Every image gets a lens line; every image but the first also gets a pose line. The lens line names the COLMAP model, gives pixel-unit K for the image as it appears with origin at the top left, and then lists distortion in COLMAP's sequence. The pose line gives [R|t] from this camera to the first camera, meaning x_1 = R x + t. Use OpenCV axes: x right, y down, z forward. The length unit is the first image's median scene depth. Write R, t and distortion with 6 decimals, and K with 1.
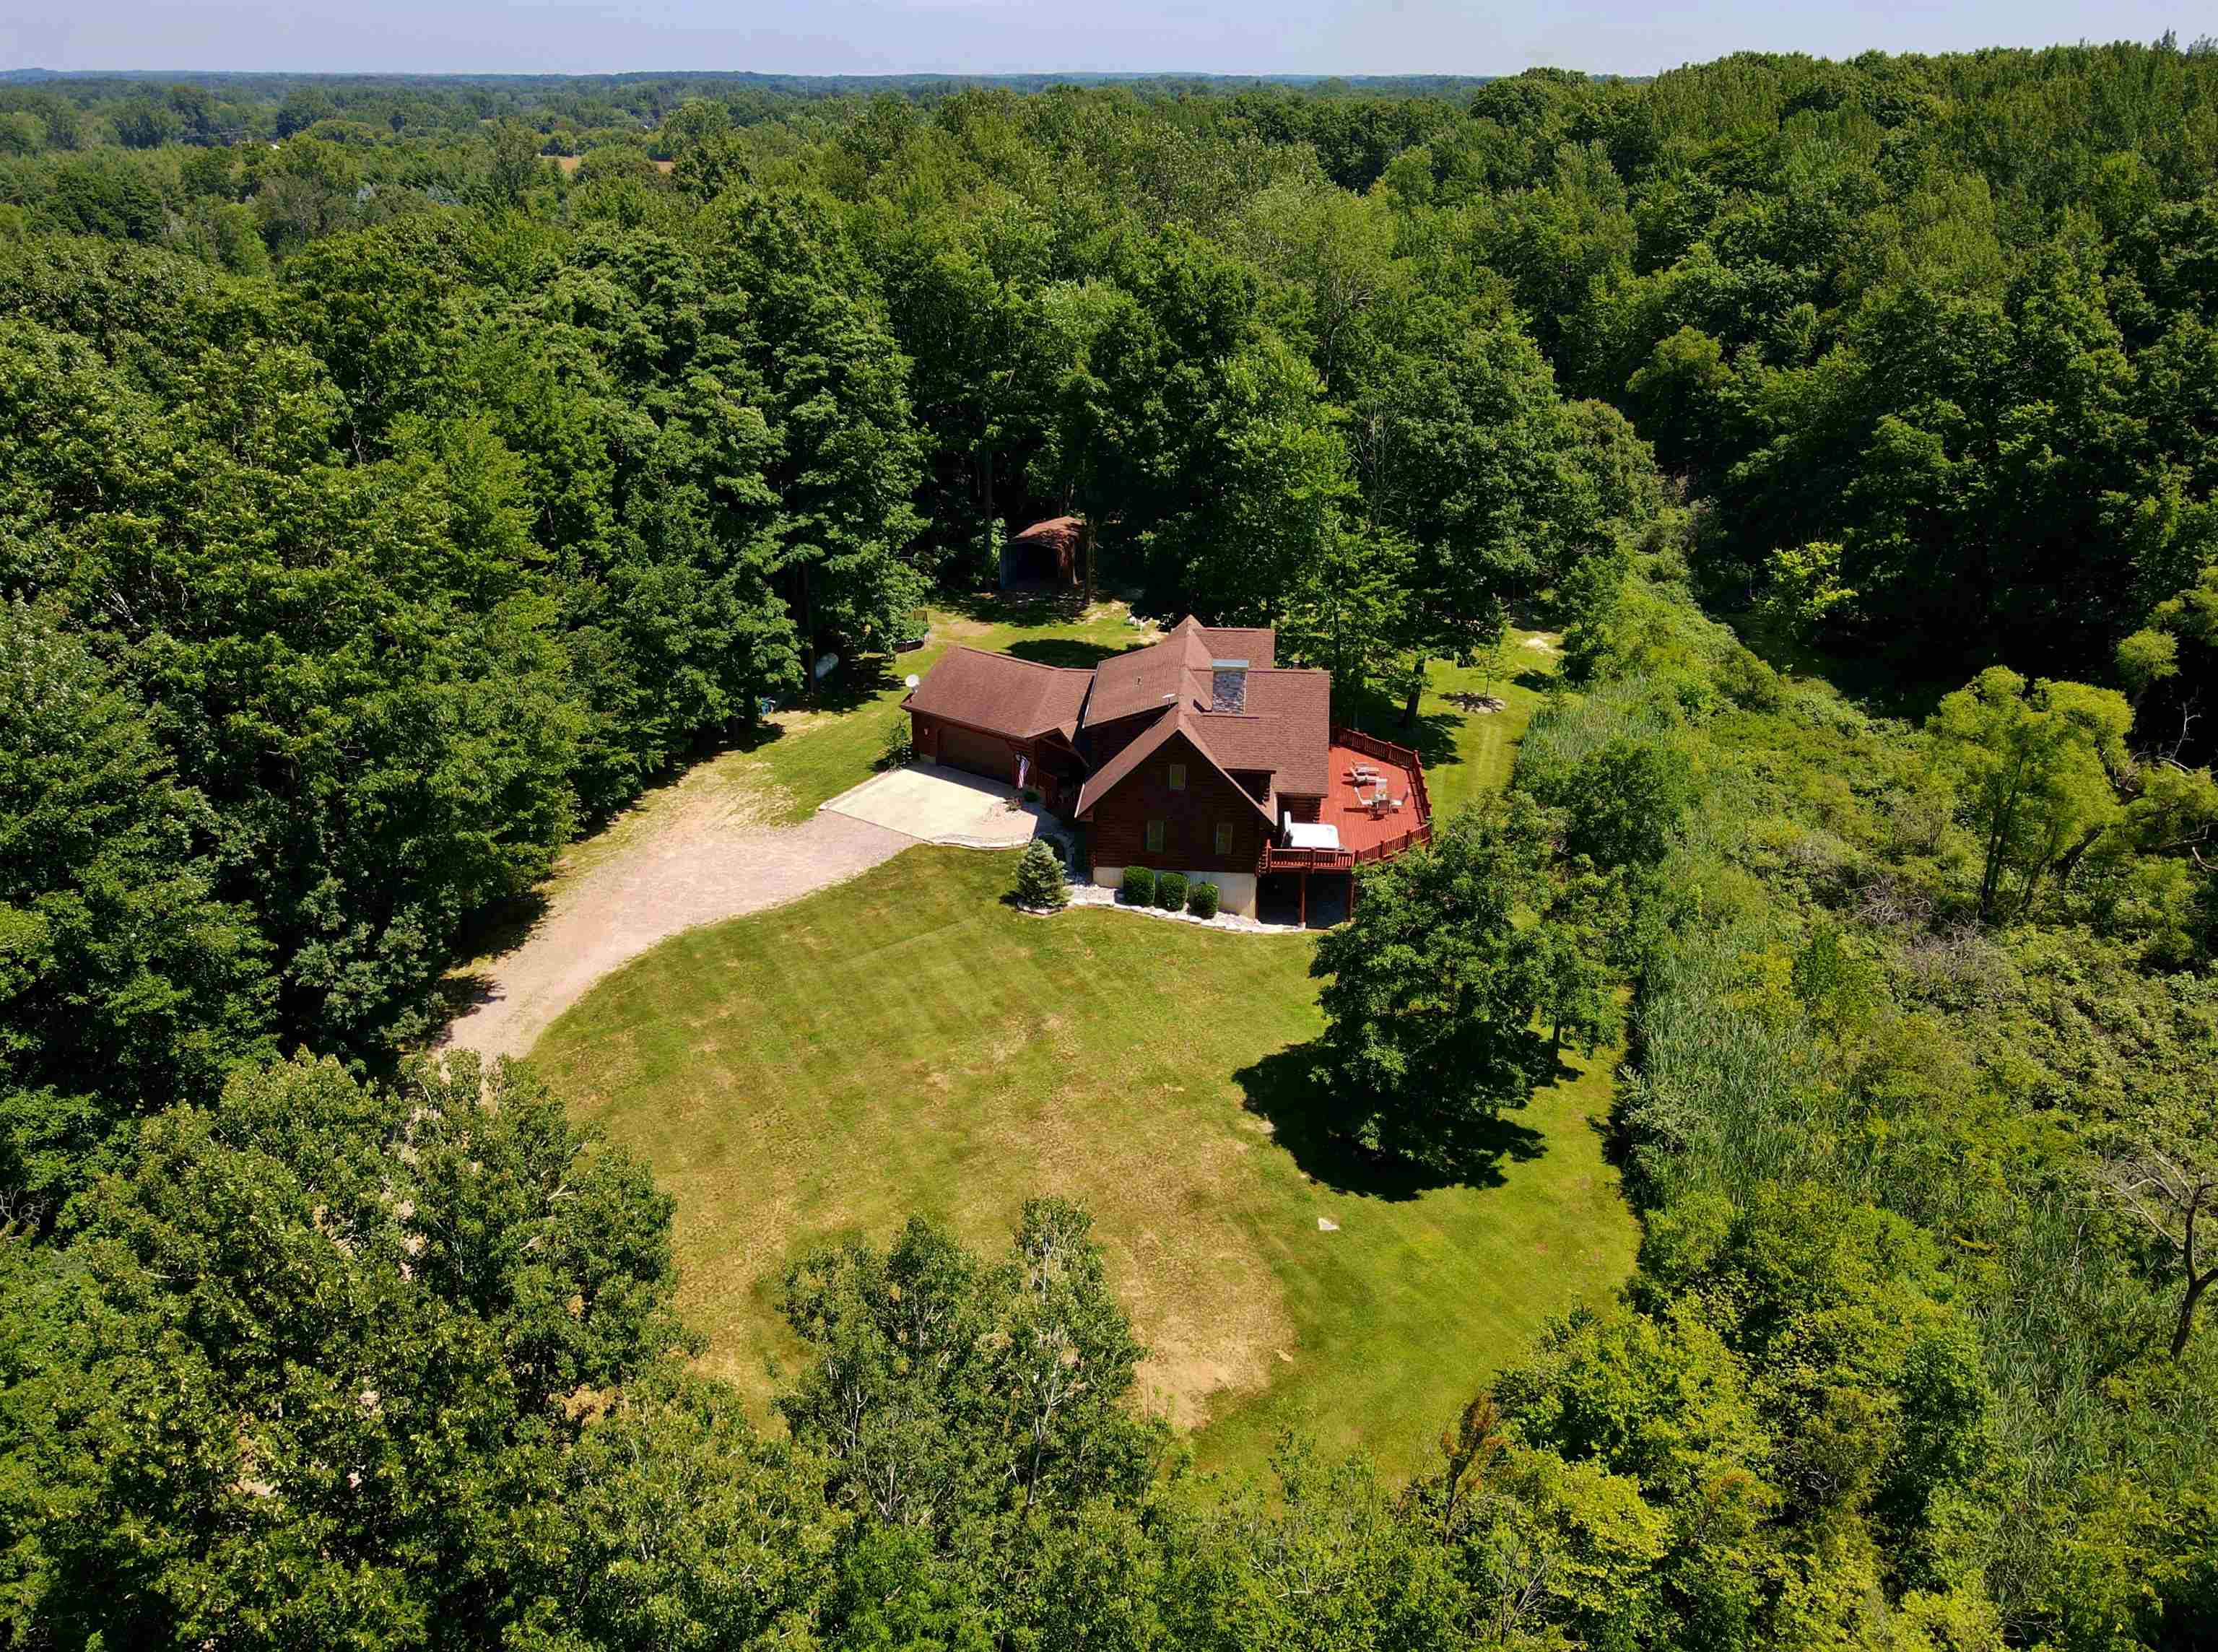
lens RADIAL K [[1611.3, 0, 1108.6], [0, 1611.3, 826.1], [0, 0, 1]] dist [-0.002803, 0.002002]
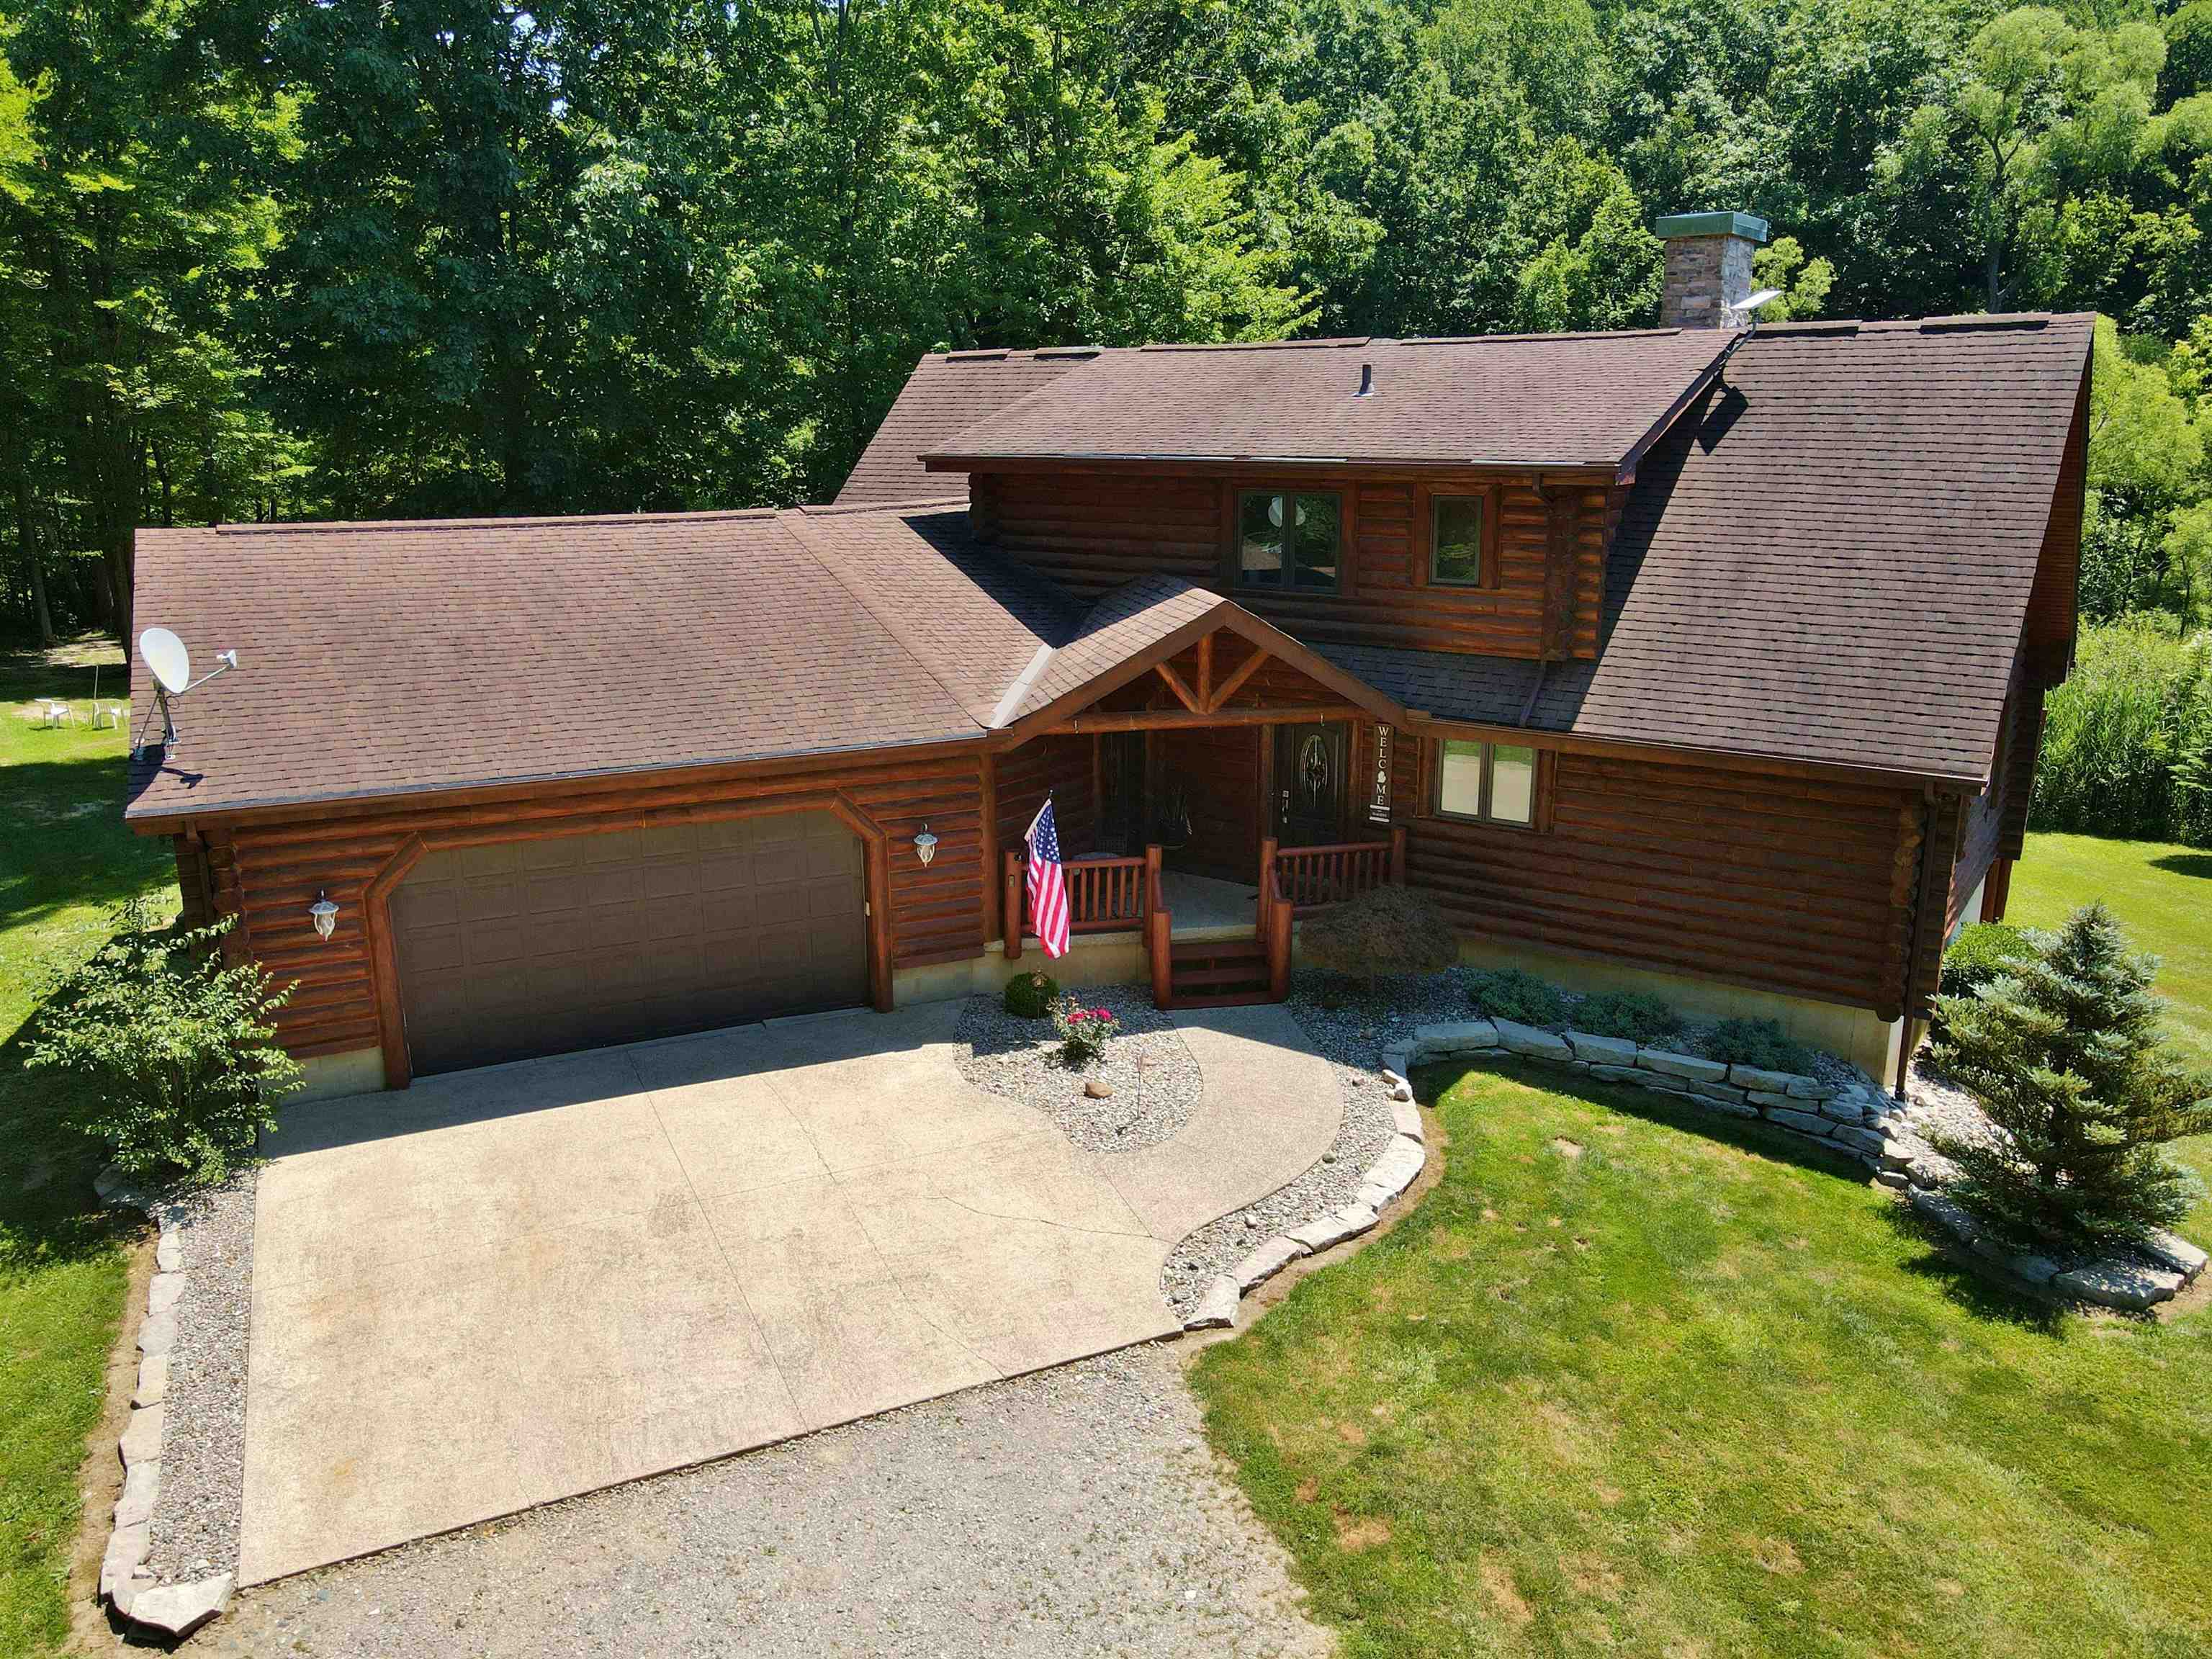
lens RADIAL K [[1606.9, 0, 1105.6], [0, 1606.9, 829.6], [0, 0, 1]] dist [-0.002803, 0.002002]
pose [[0.493902, -0.218278, 0.841674, -0.249522], [0.363412, 0.931200, 0.028242, -0.046449], [-0.789932, 0.291926, 0.539247, 0.935135]]
